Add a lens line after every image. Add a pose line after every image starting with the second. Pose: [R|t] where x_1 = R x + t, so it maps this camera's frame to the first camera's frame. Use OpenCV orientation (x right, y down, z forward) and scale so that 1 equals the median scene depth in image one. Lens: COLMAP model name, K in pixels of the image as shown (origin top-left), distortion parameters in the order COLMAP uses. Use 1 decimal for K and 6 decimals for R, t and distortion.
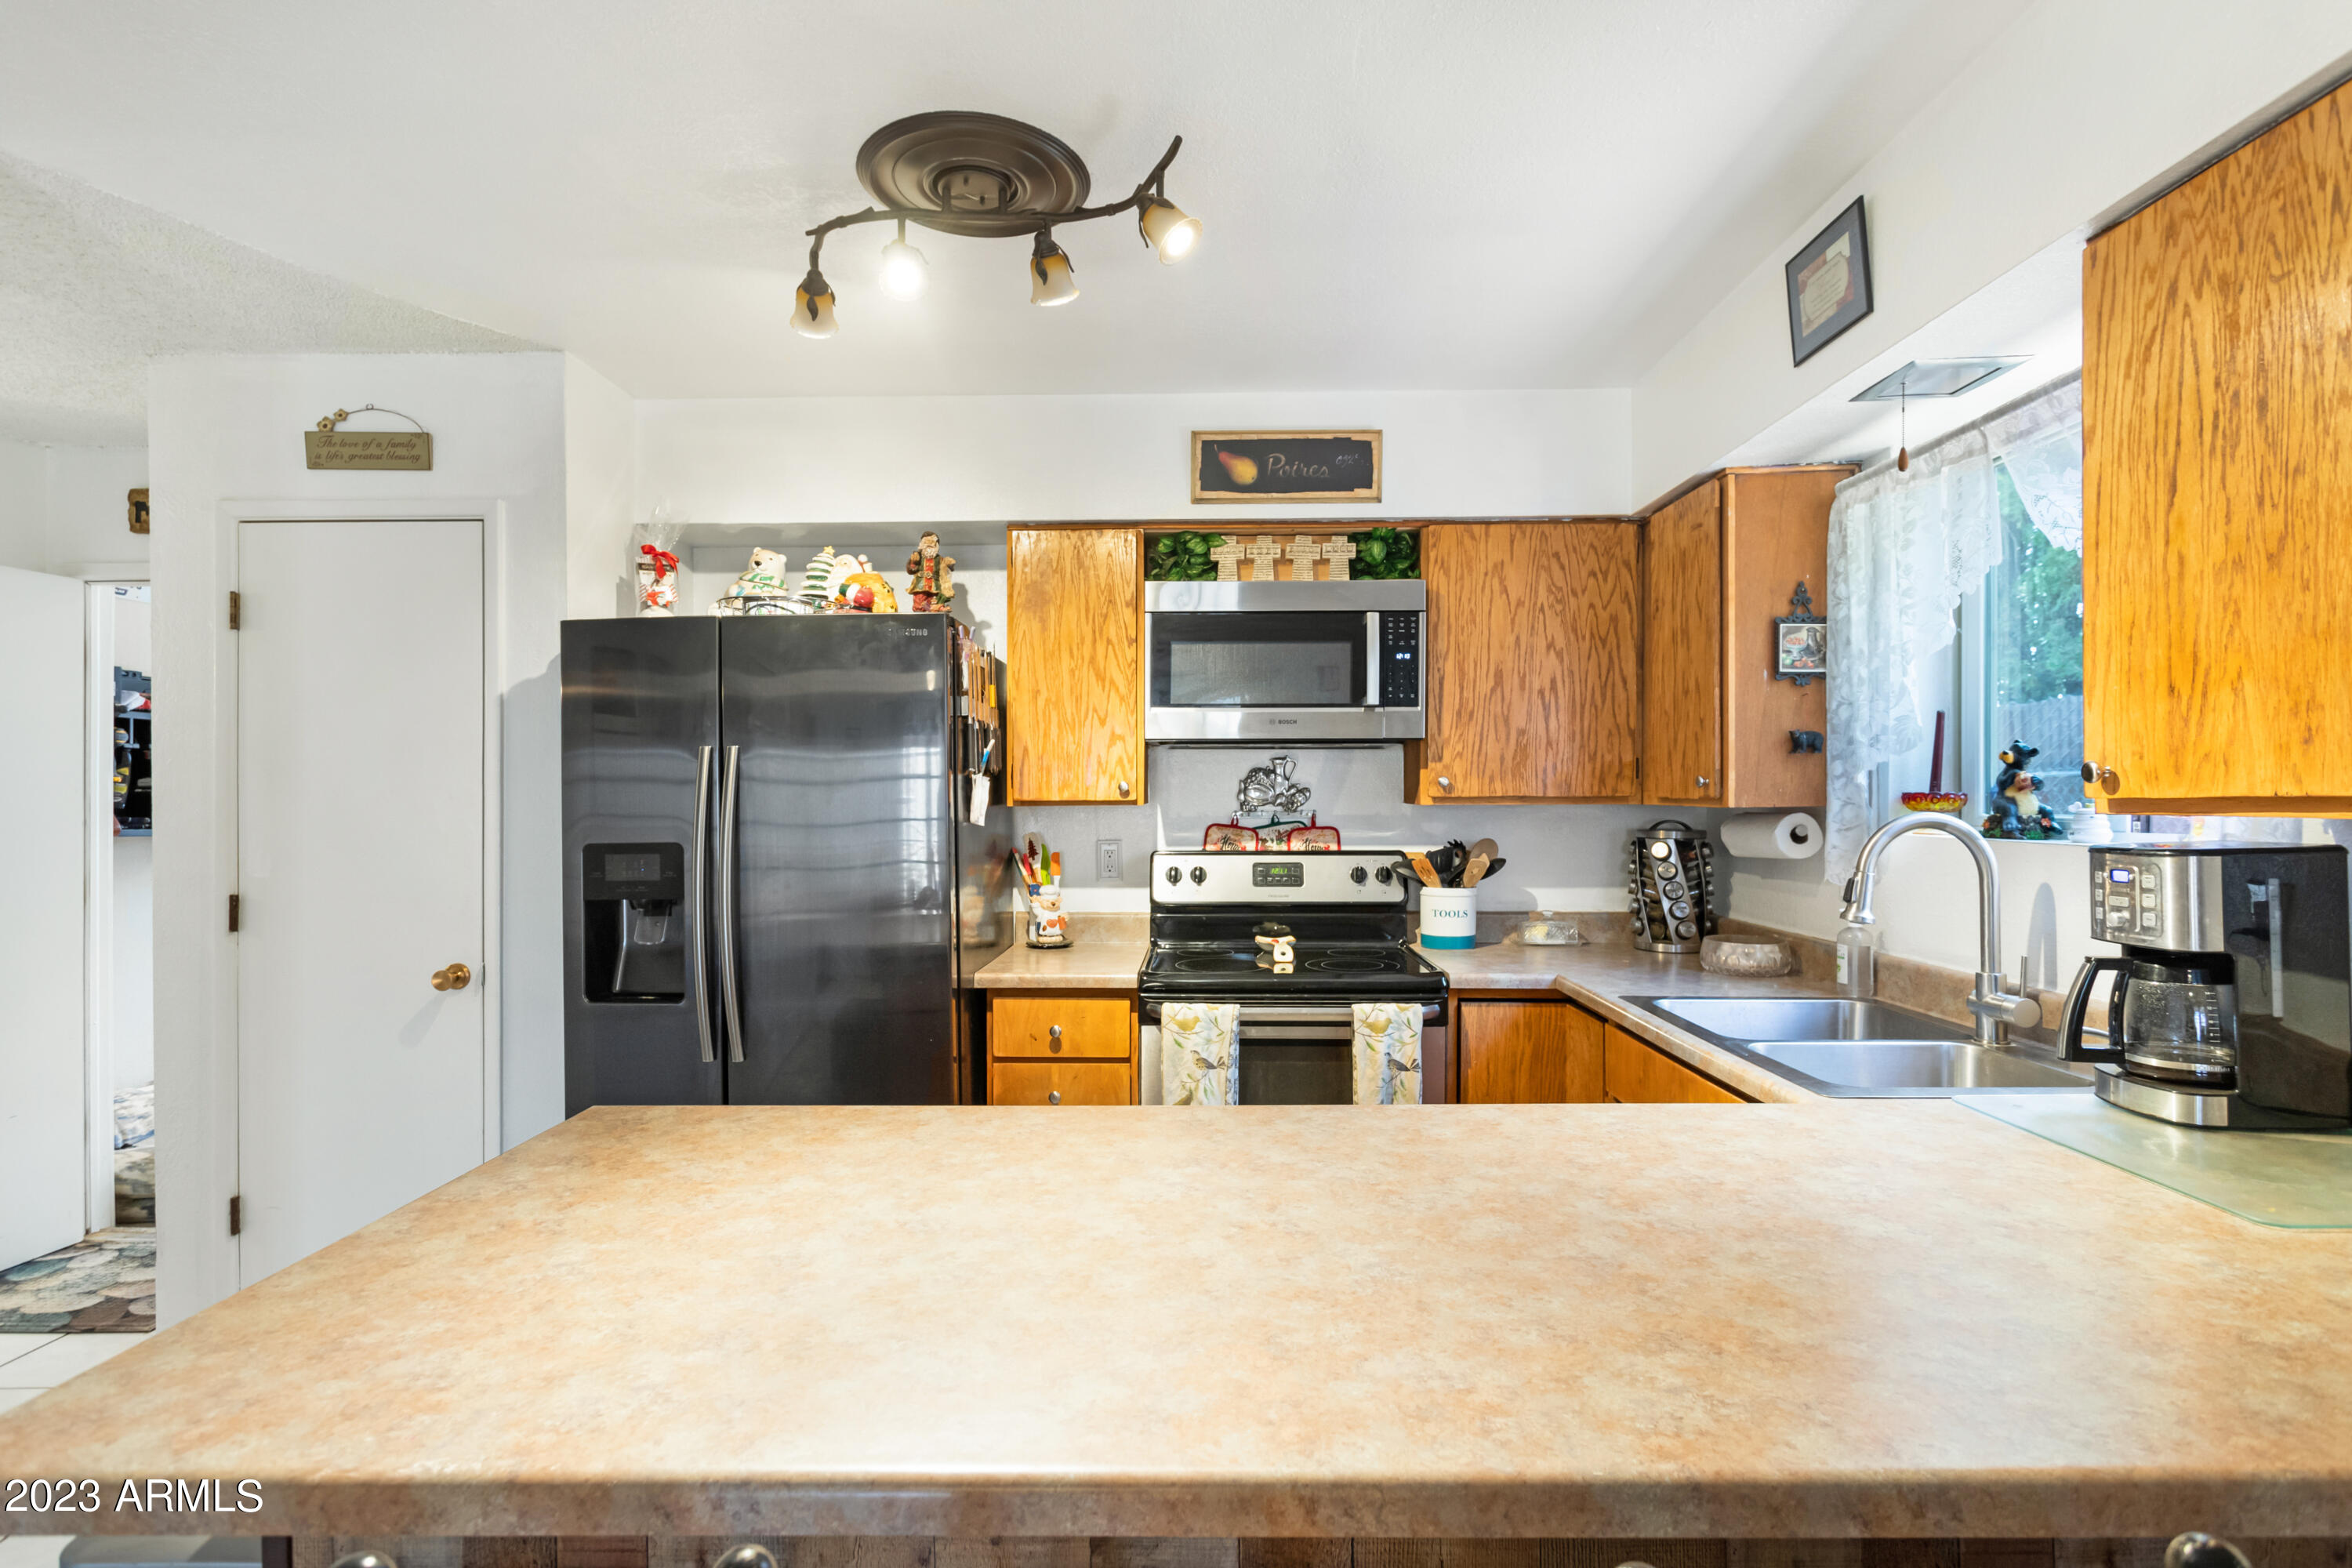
lens RADIAL K [[1144.8, 0, 1181.4], [0, 1144.8, 790.6], [0, 0, 1]] dist [-0.002444, 0.000400]
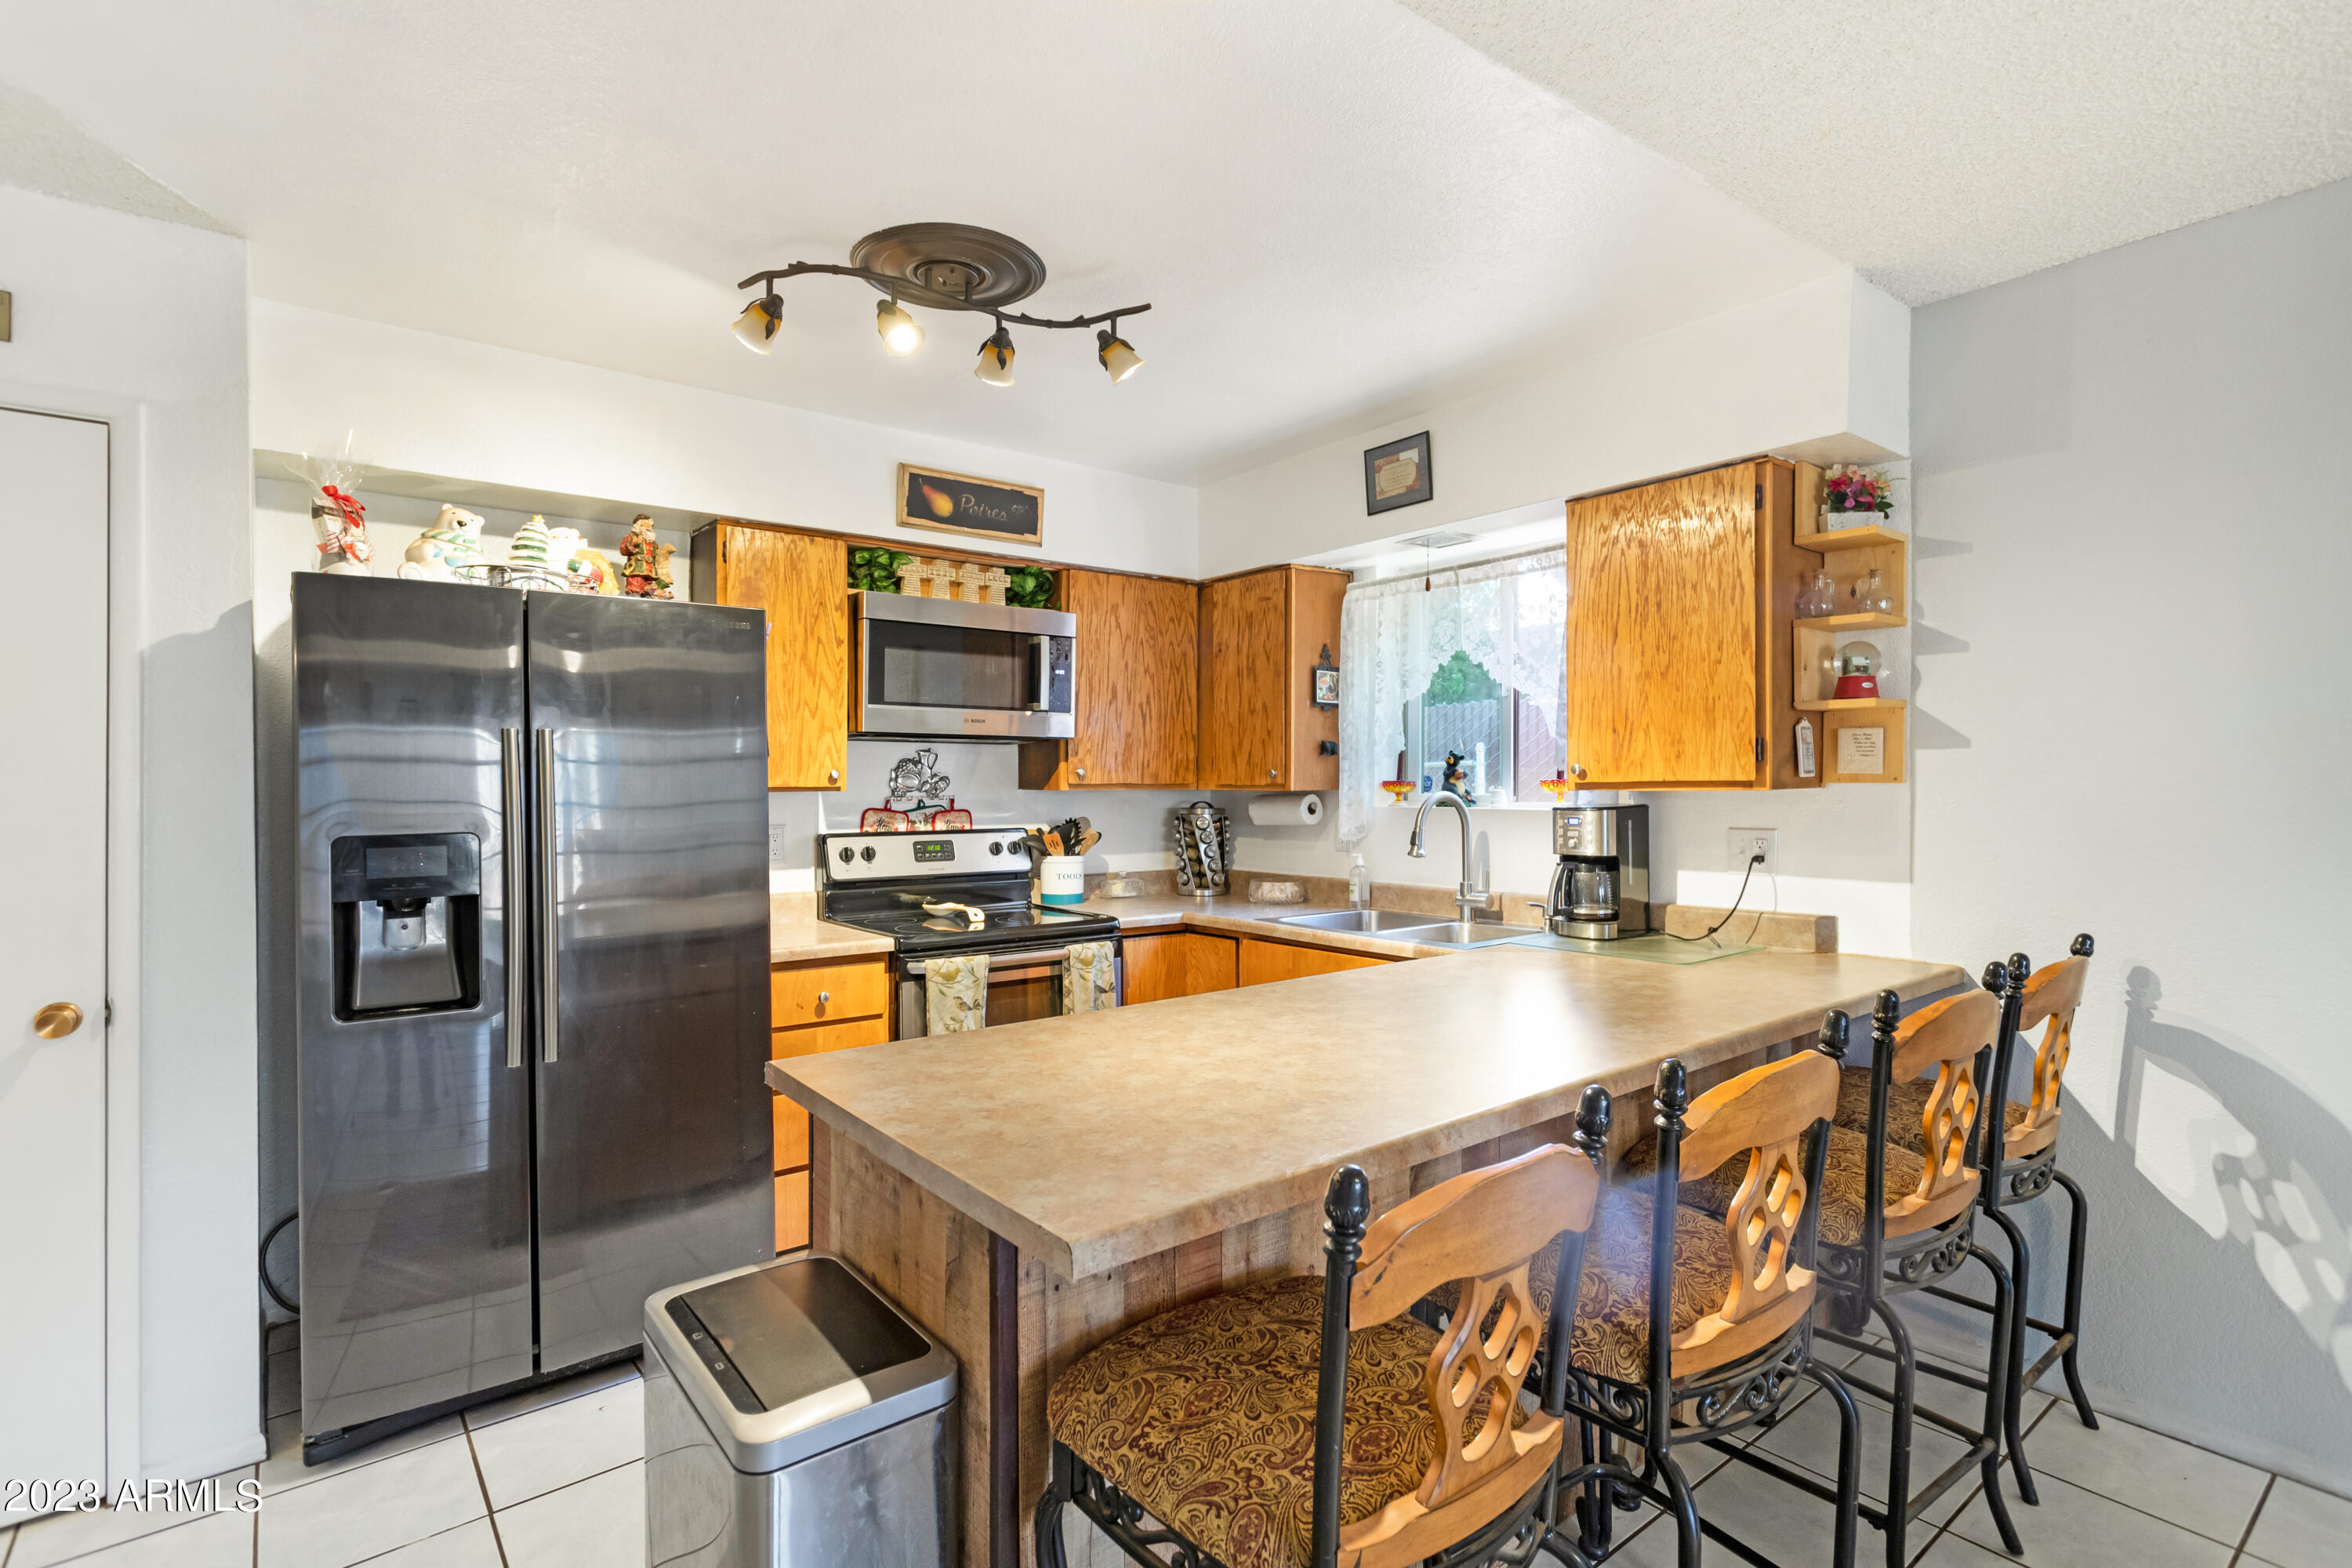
lens RADIAL K [[1130.8, 0, 1182.4], [0, 1130.8, 789.2], [0, 0, 1]] dist [0.002436, 0.000712]
pose [[0.774721, -0.002541, 0.632298, -0.490797], [-0.001684, 0.999980, 0.006081, 0.003731], [-0.632301, -0.005776, 0.774702, -0.051536]]
